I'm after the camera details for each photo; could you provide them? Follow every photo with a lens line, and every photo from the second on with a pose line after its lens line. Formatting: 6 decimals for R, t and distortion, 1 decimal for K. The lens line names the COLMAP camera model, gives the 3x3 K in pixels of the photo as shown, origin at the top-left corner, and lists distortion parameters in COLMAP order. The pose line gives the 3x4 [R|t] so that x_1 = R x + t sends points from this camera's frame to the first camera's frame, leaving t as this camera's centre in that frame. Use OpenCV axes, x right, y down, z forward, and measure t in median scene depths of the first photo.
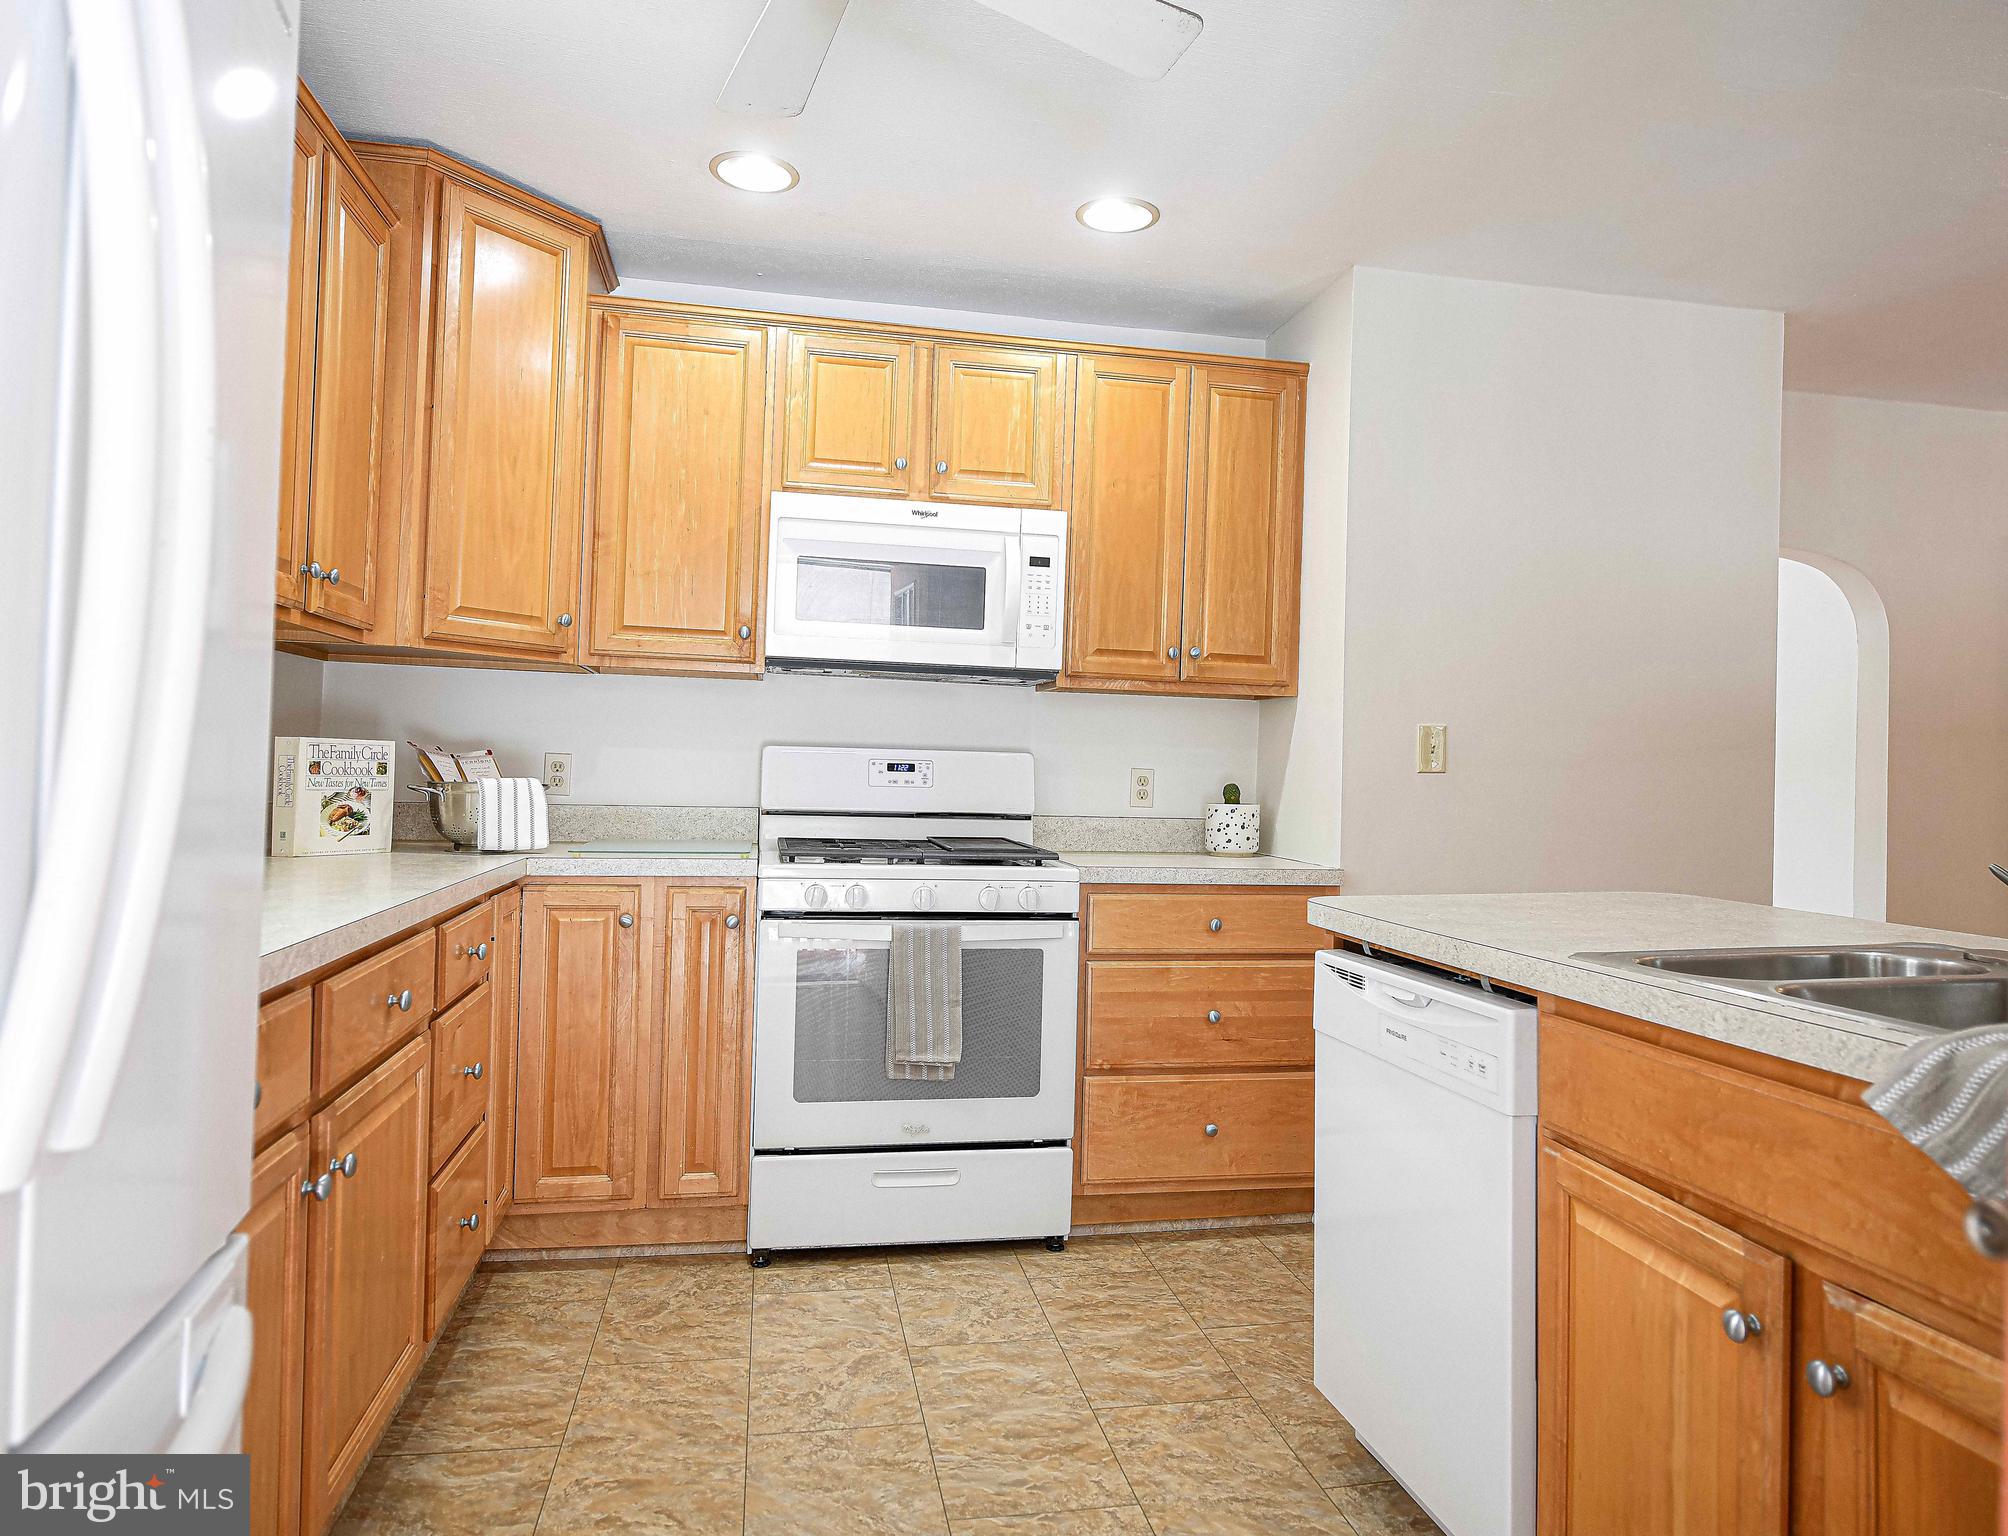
lens RADIAL K [[1292.8, 0, 1008.4], [0, 1292.8, 752.6], [0, 0, 1]] dist [-0.013219, 0.000544]
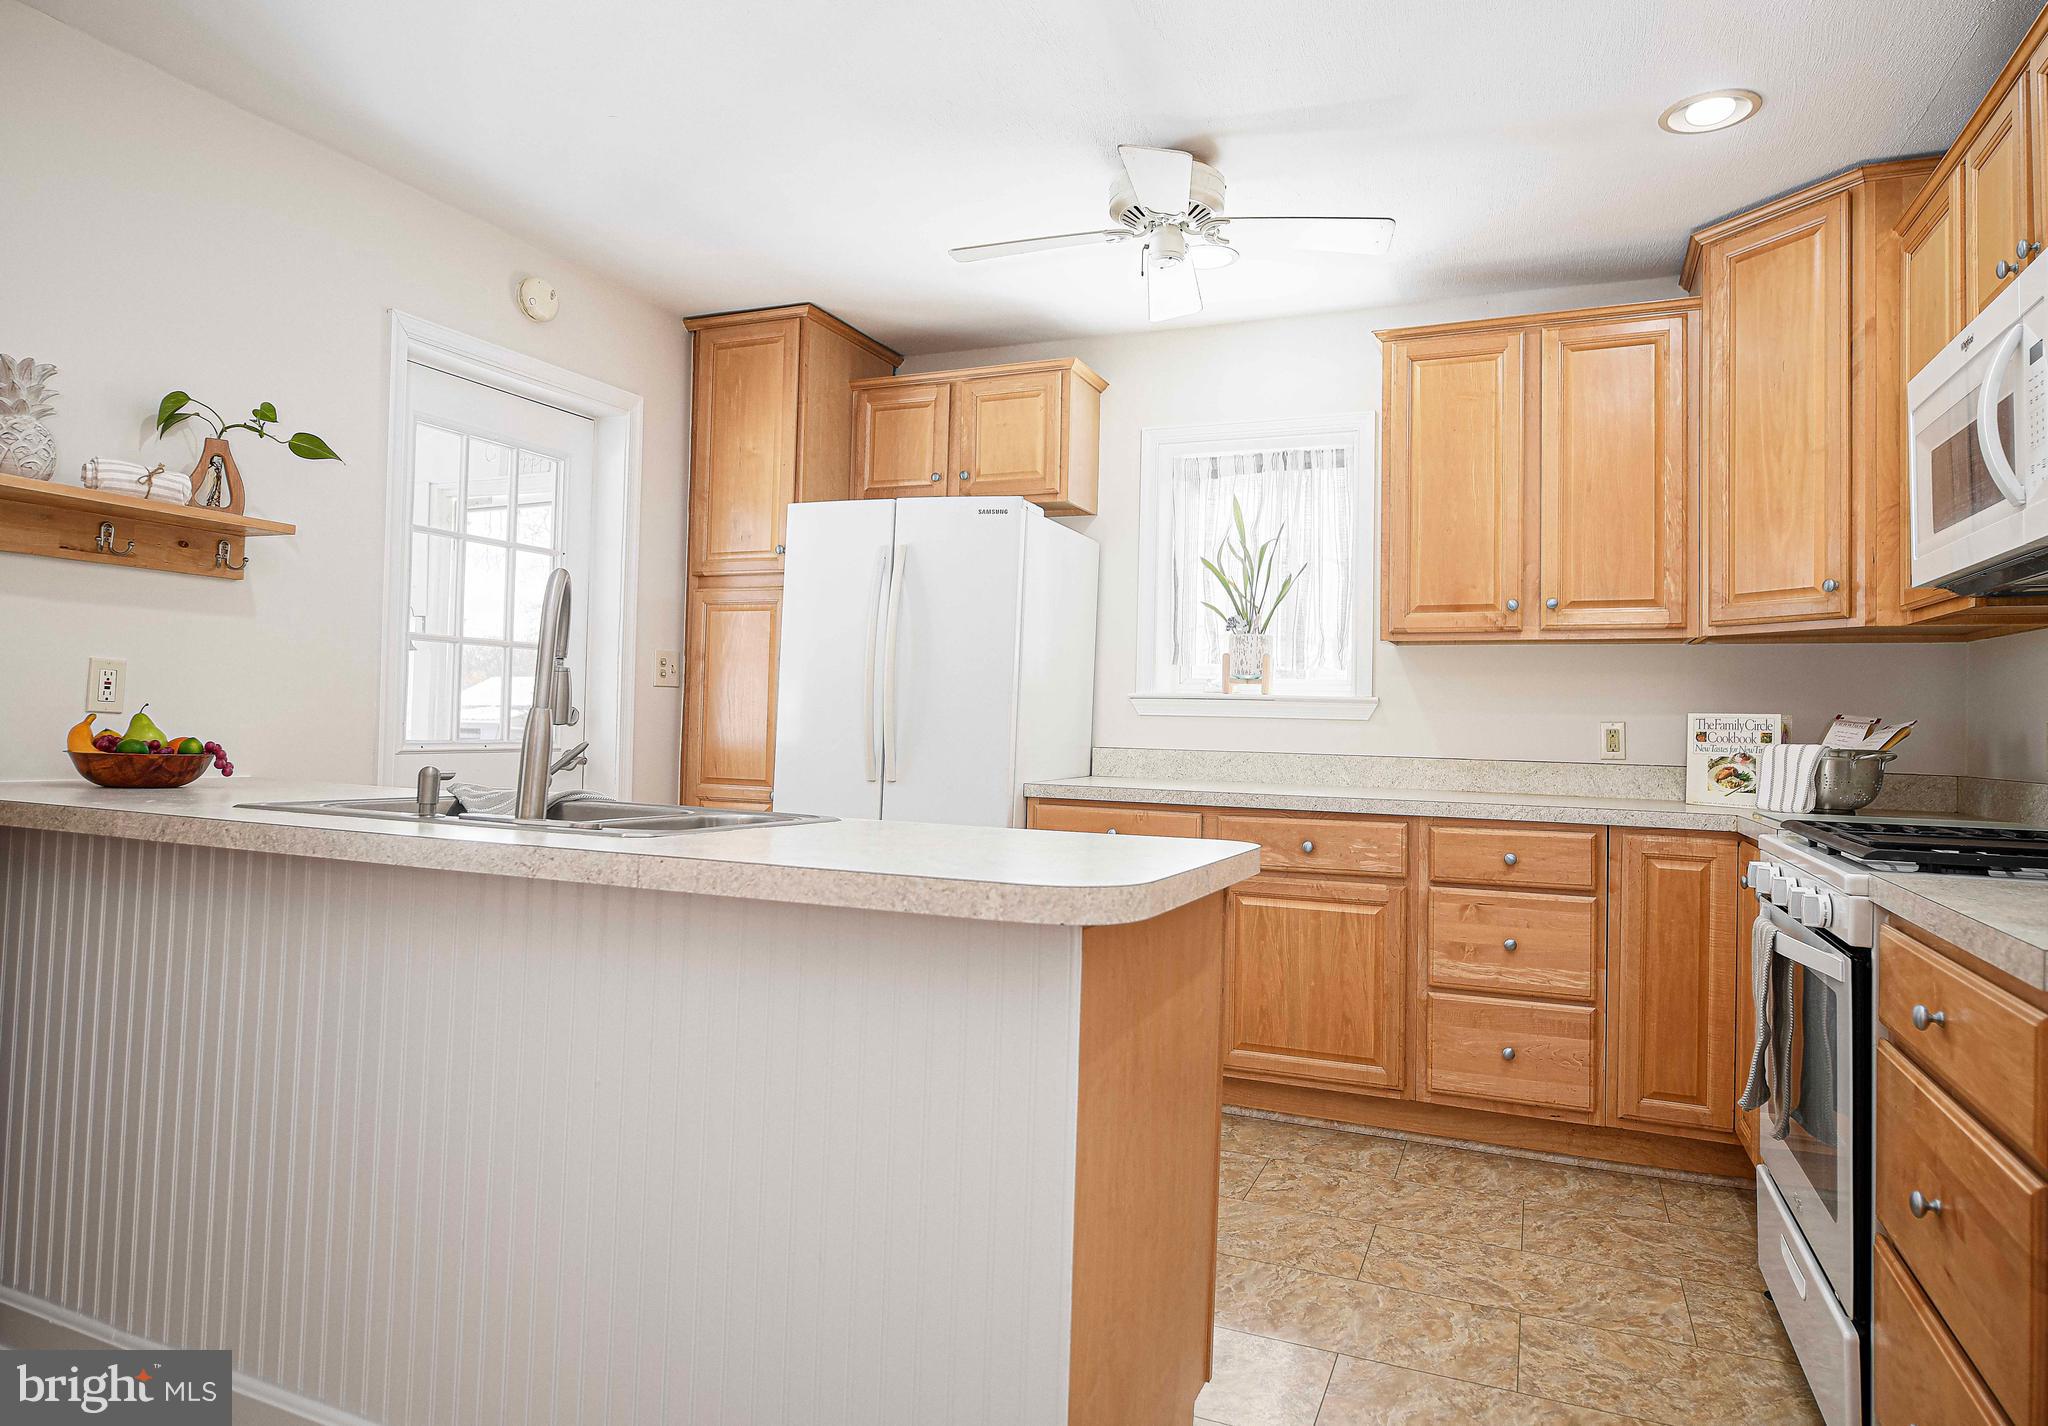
lens RADIAL K [[1202.5, 0, 1040.9], [0, 1202.5, 685.1], [0, 0, 1]] dist [-0.004448, -0.004223]
pose [[-0.550713, -0.059951, -0.832539, 0.809420], [-0.014249, 0.997947, -0.062437, 0.043280], [0.834573, -0.022522, -0.550437, 1.079164]]
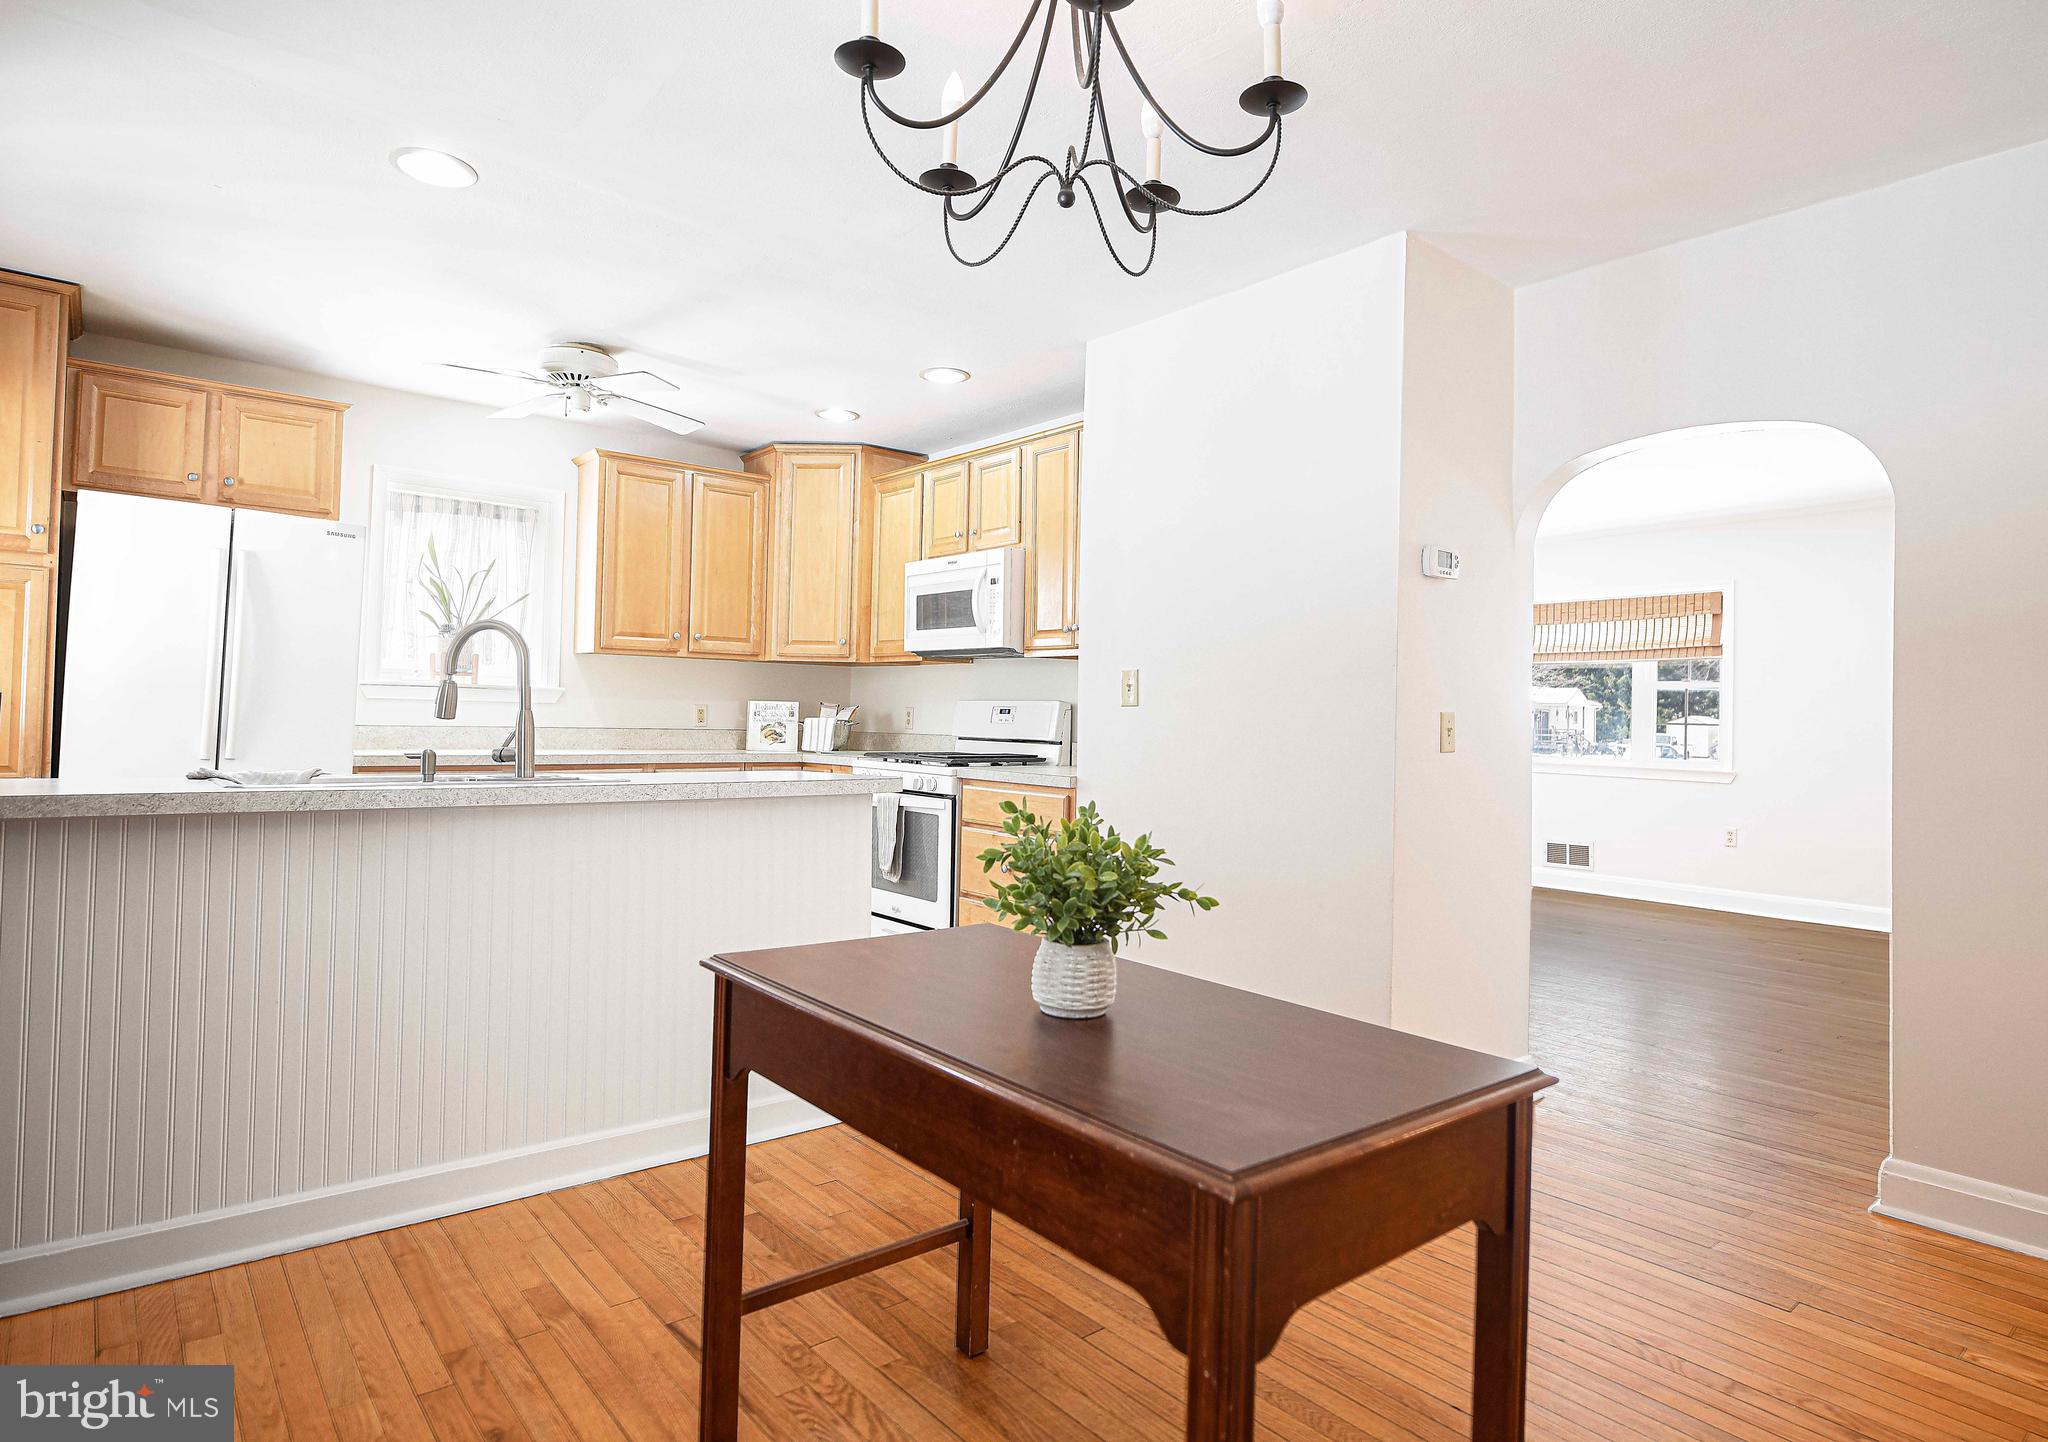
lens RADIAL K [[1127.0, 0, 1039.9], [0, 1127.0, 694.7], [0, 0, 1]] dist [-0.003843, -0.000945]
pose [[0.490331, -0.028622, -0.871066, 1.490542], [0.010718, 0.999583, -0.026812, 0.037085], [0.871470, 0.003811, 0.490434, 0.420870]]
